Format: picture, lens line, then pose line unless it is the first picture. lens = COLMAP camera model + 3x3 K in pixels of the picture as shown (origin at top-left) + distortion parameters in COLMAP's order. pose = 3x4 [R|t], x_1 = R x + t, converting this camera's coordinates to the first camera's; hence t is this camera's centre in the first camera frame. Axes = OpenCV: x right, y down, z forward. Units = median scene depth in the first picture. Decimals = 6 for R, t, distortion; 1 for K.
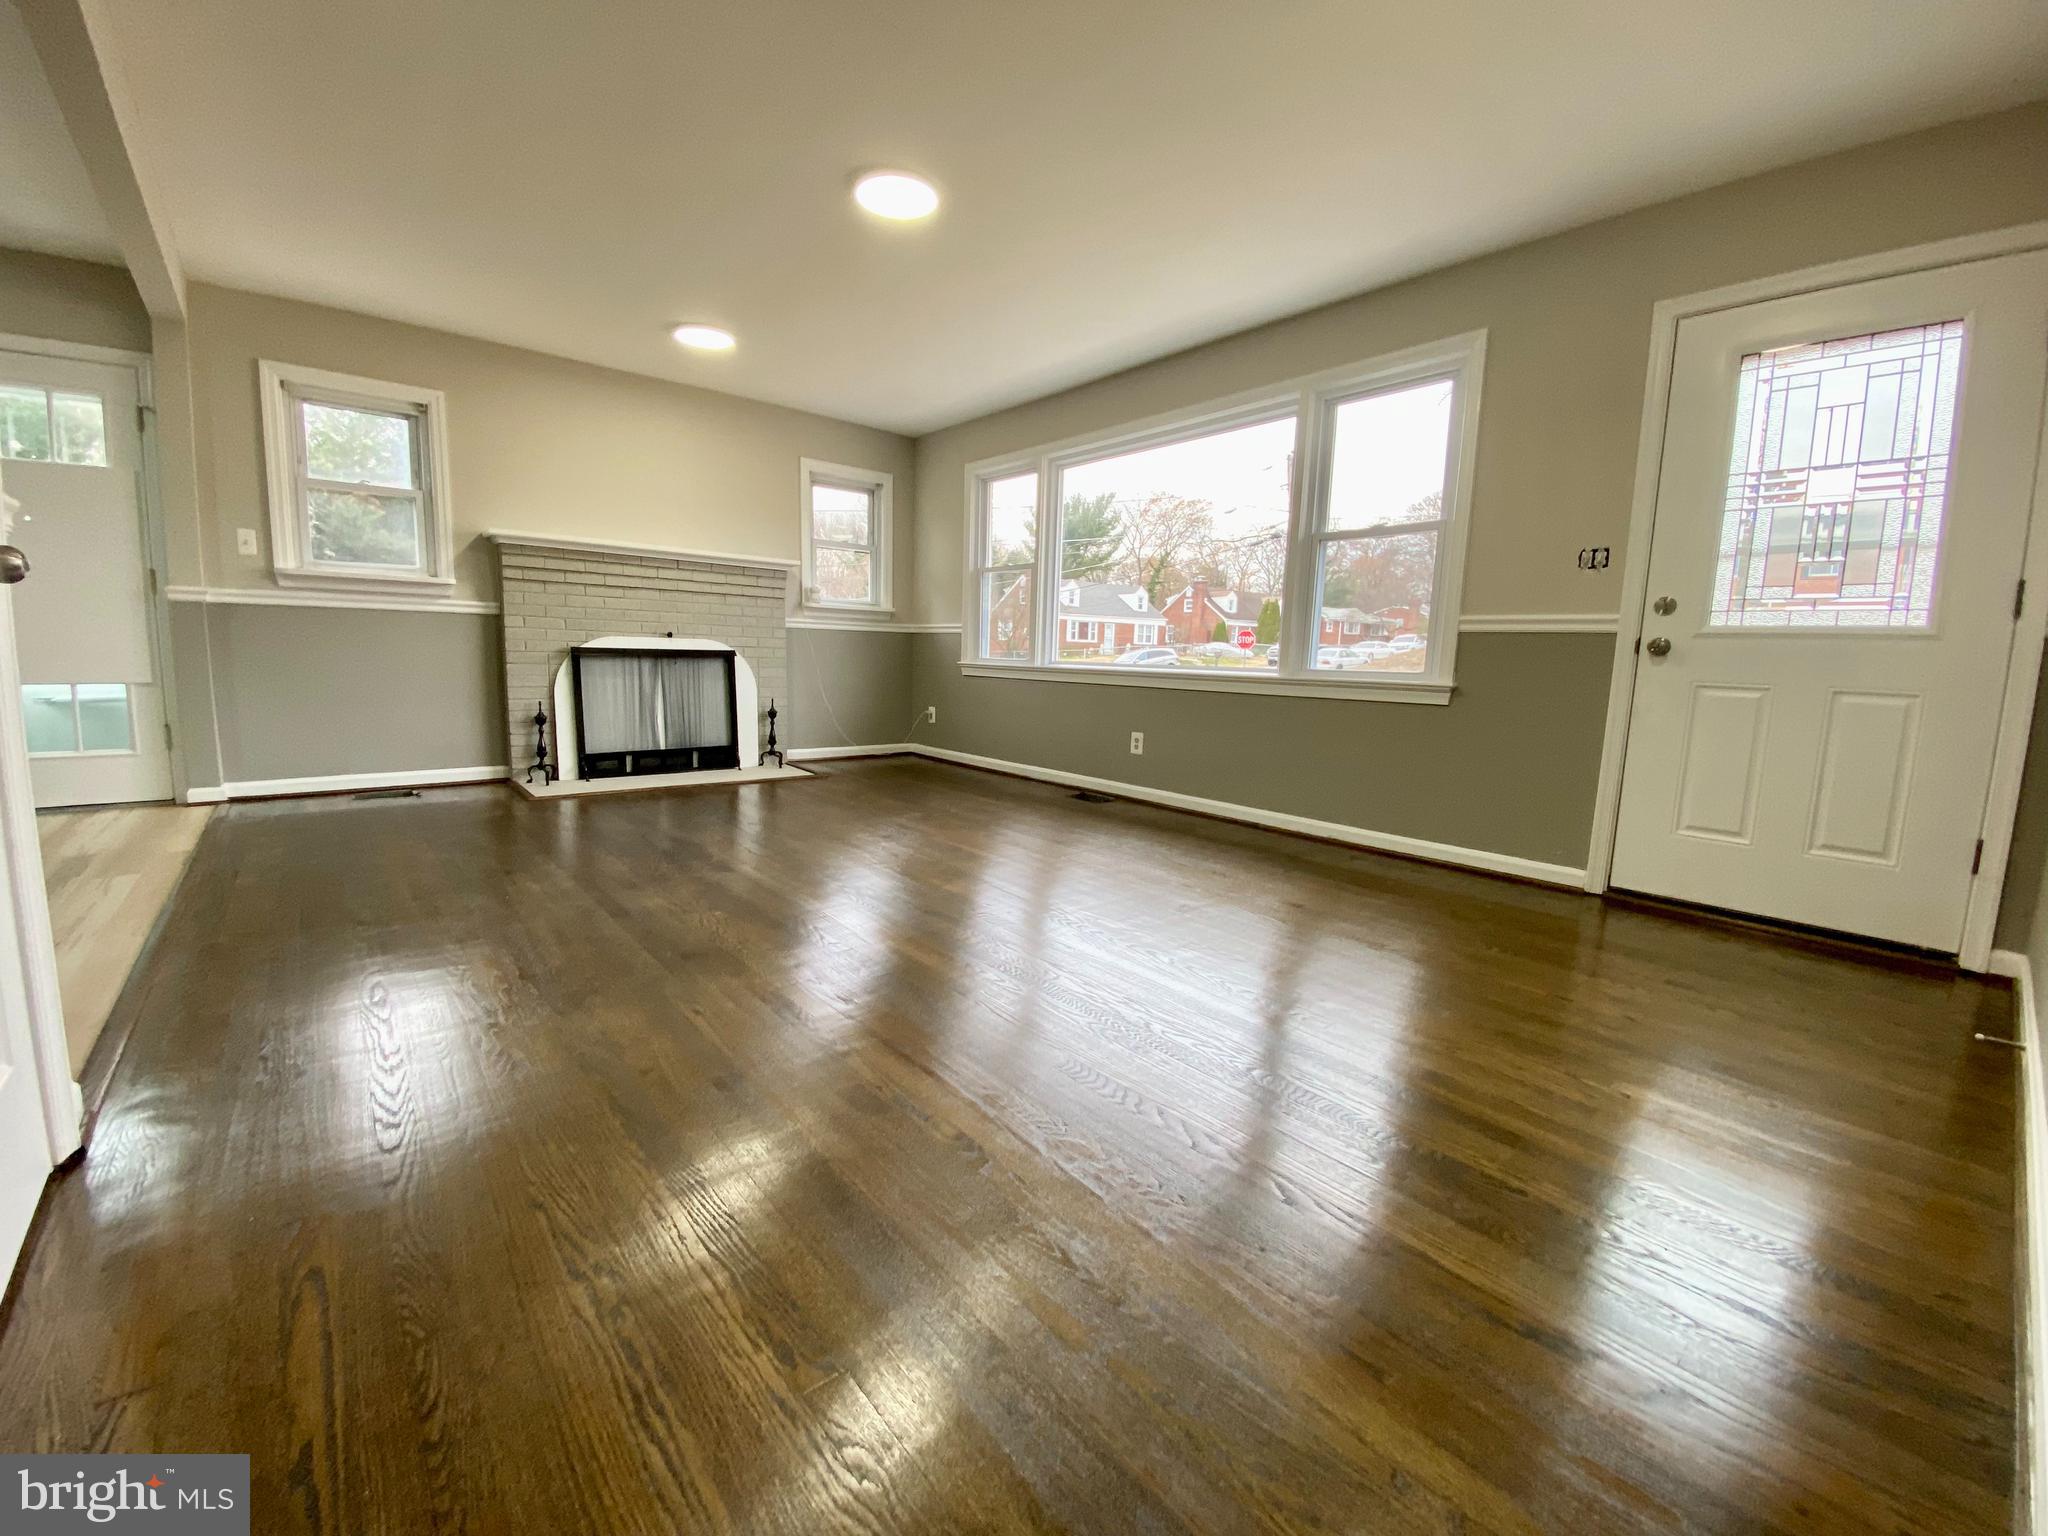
lens RADIAL K [[828.6, 0, 1020.7], [0, 828.6, 767.7], [0, 0, 1]] dist [0.000531, -0.015900]
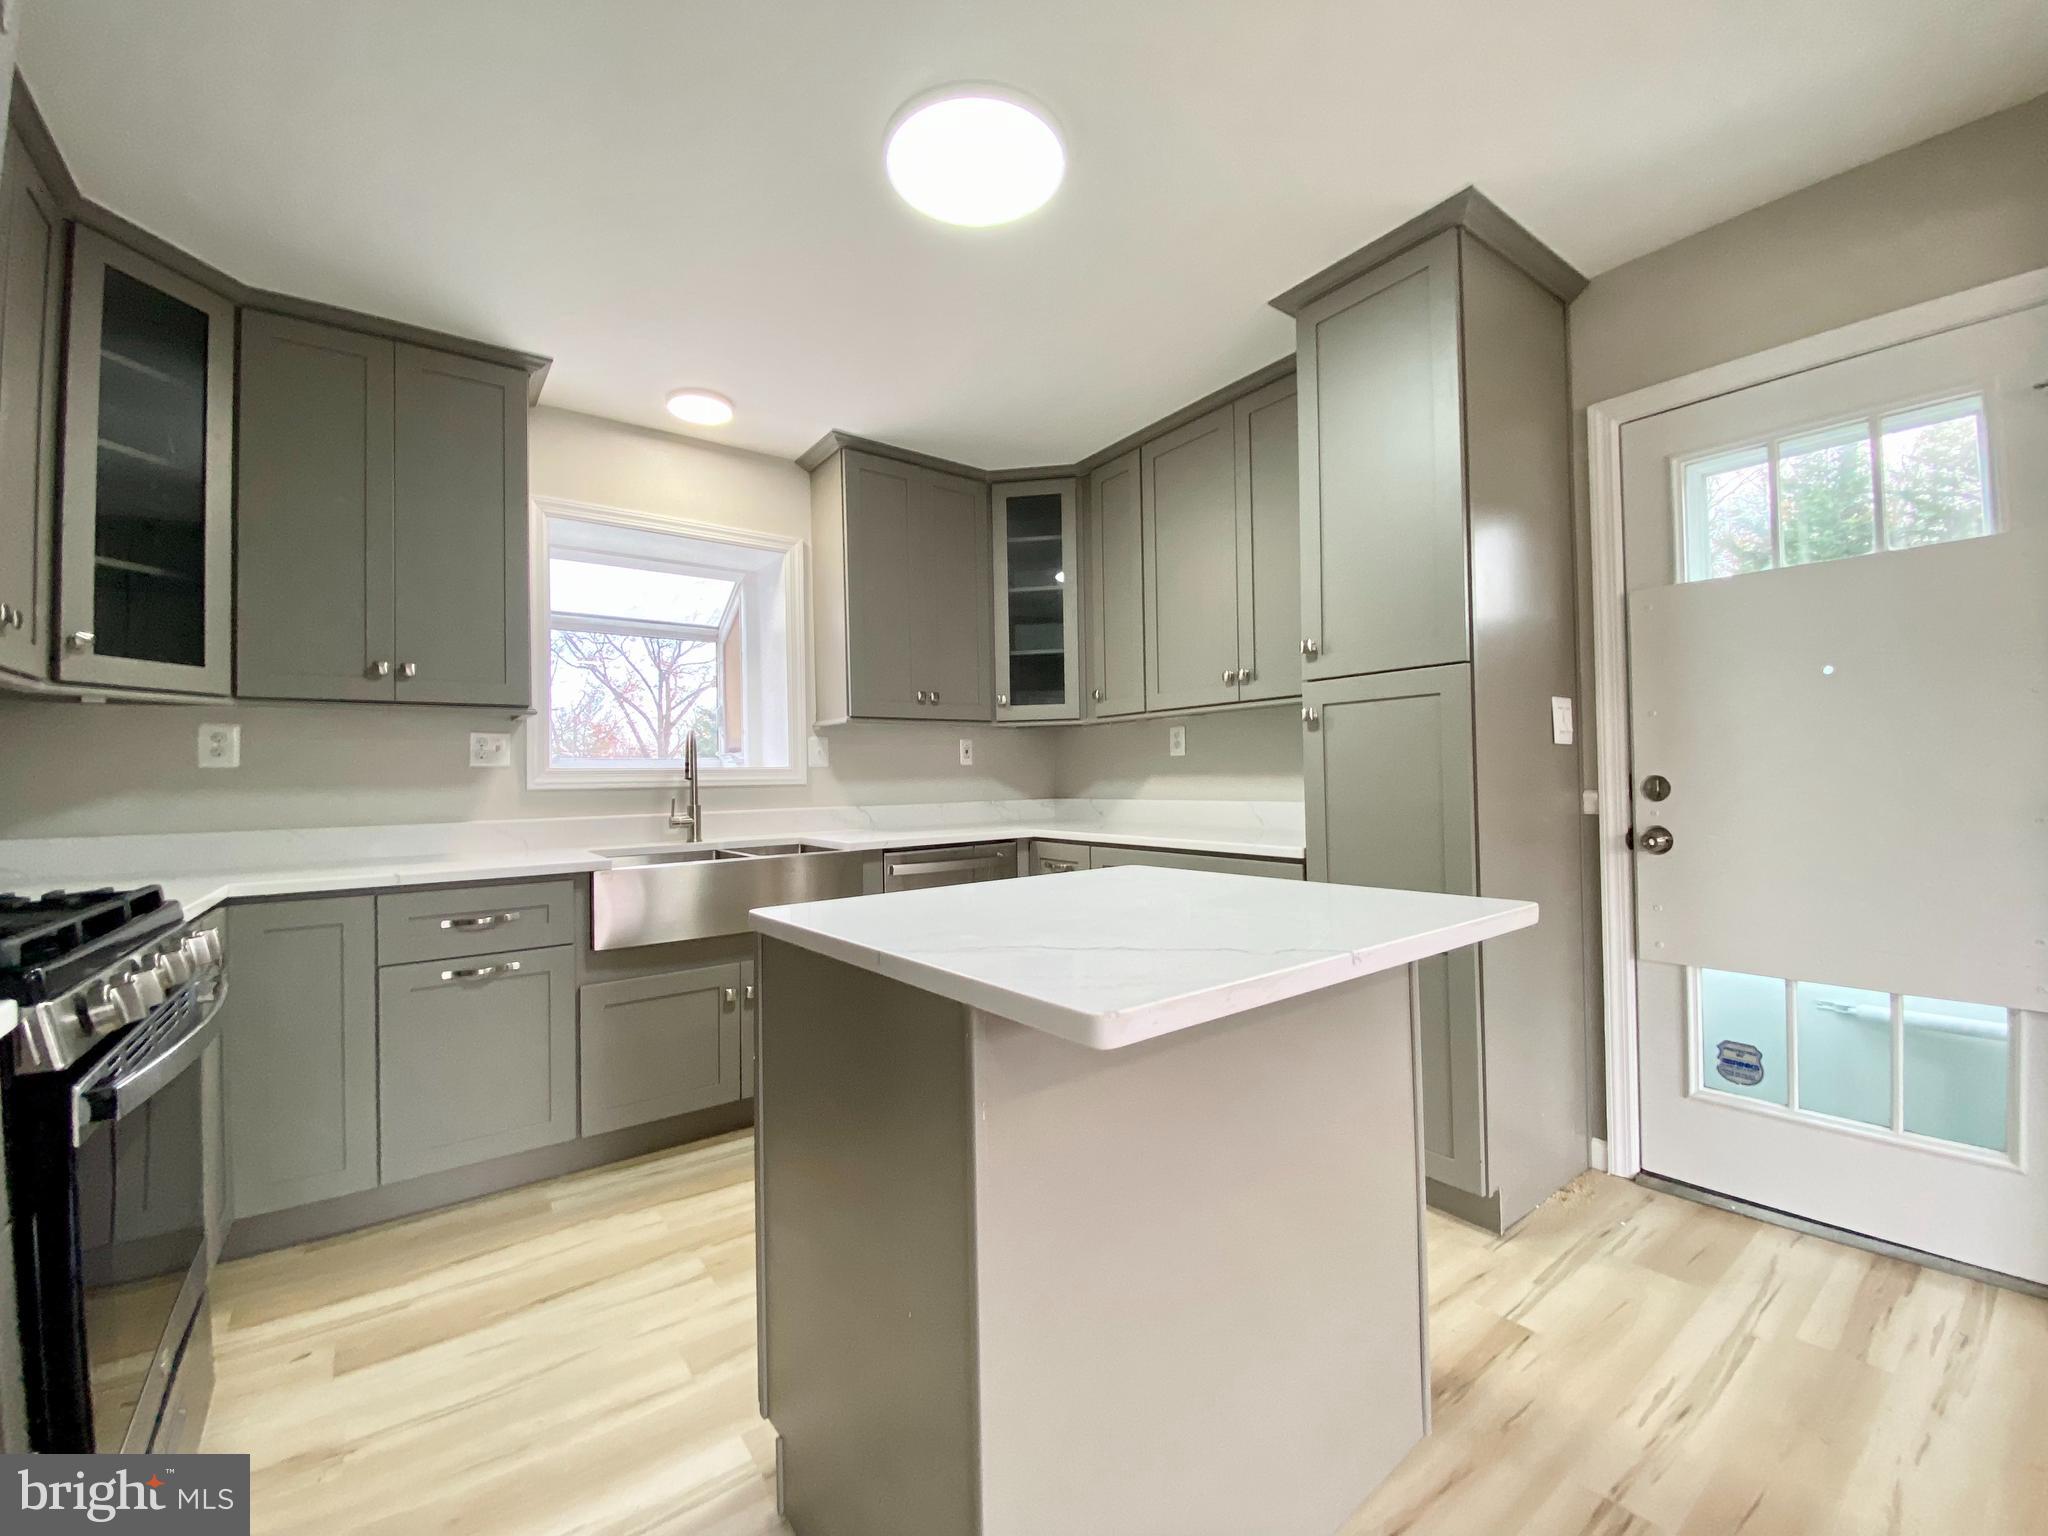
lens RADIAL K [[834.3, 0, 1022.2], [0, 834.3, 760.2], [0, 0, 1]] dist [0.029419, -0.023200]
pose [[-0.075806, -0.052753, -0.995726, -0.504482], [-0.111783, 0.992754, -0.044086, -0.131921], [0.990837, 0.107963, -0.081154, 0.402568]]
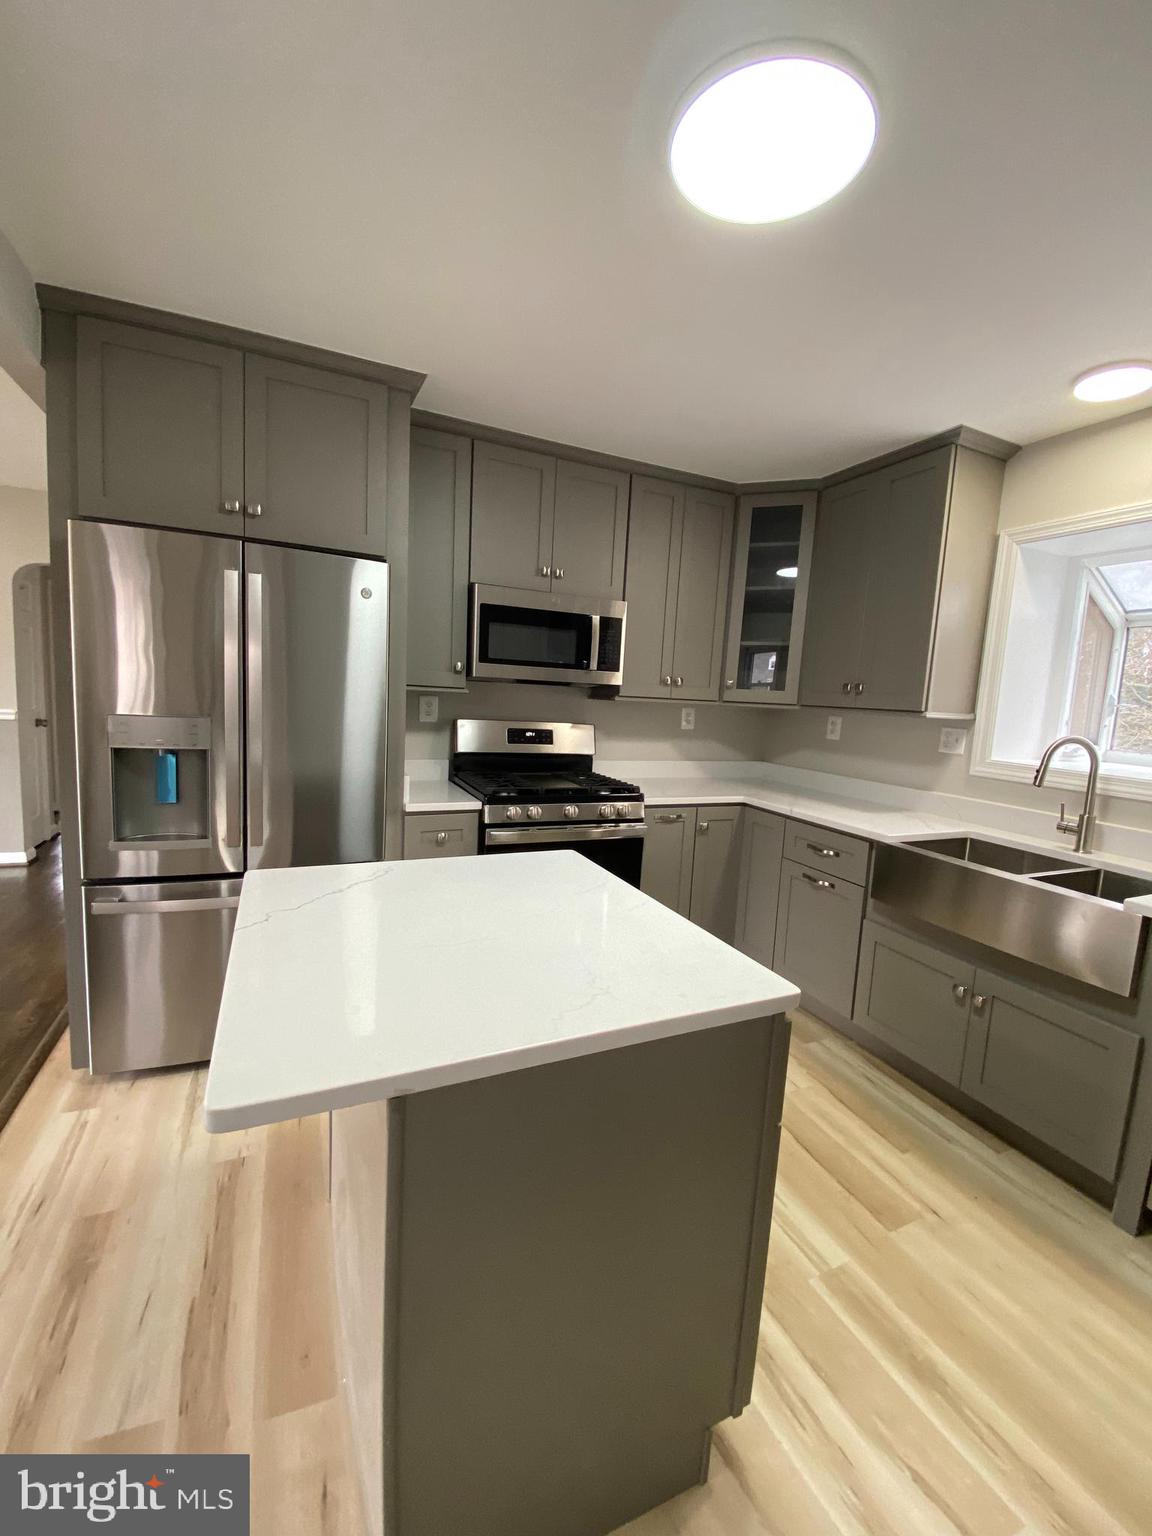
lens RADIAL K [[625.7, 0, 566.3], [0, 625.7, 768.8], [0, 0, 1]] dist [0.029419, -0.023200]
pose [[-0.949909, -0.119331, 0.288849, -0.924616], [-0.044751, 0.966645, 0.252179, -0.237839], [-0.309307, 0.226621, -0.923565, 0.661345]]
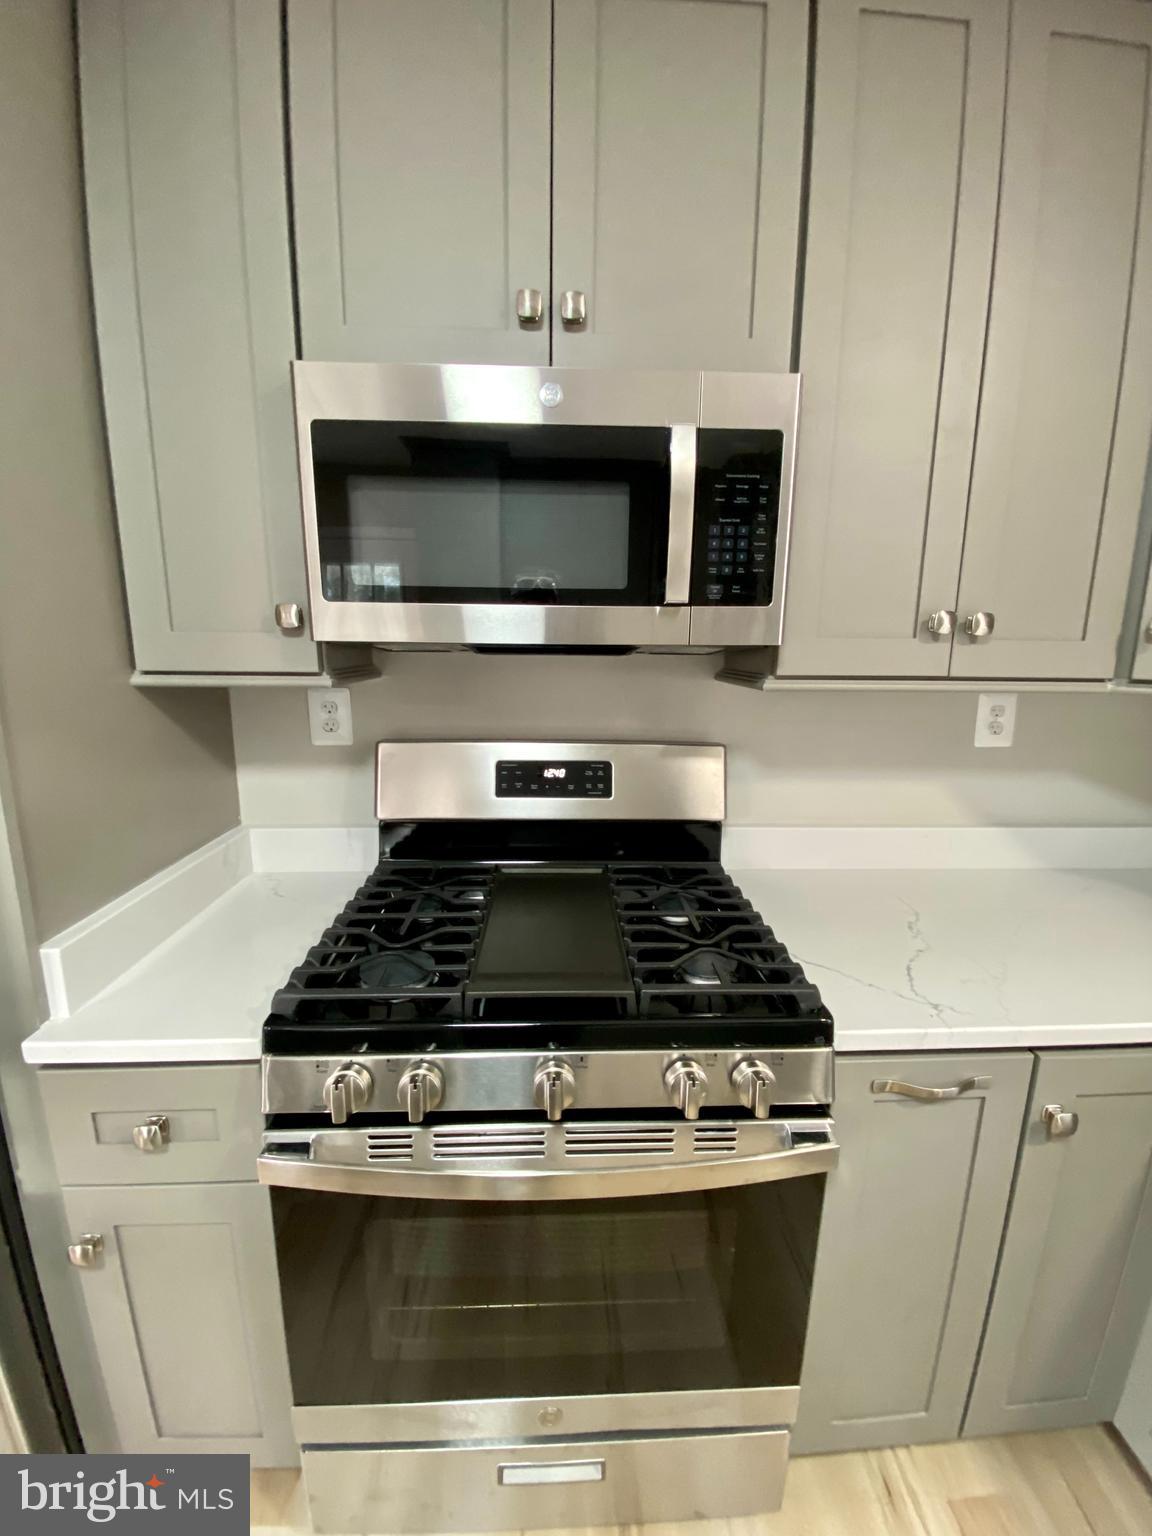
lens RADIAL K [[625.7, 0, 566.3], [0, 625.7, 768.8], [0, 0, 1]] dist [0.029419, -0.023200]
pose [[-0.782426, -0.159964, 0.601848, -0.857605], [0.044355, 0.949677, 0.310075, -0.188065], [-0.621162, 0.269306, -0.735957, 0.219758]]
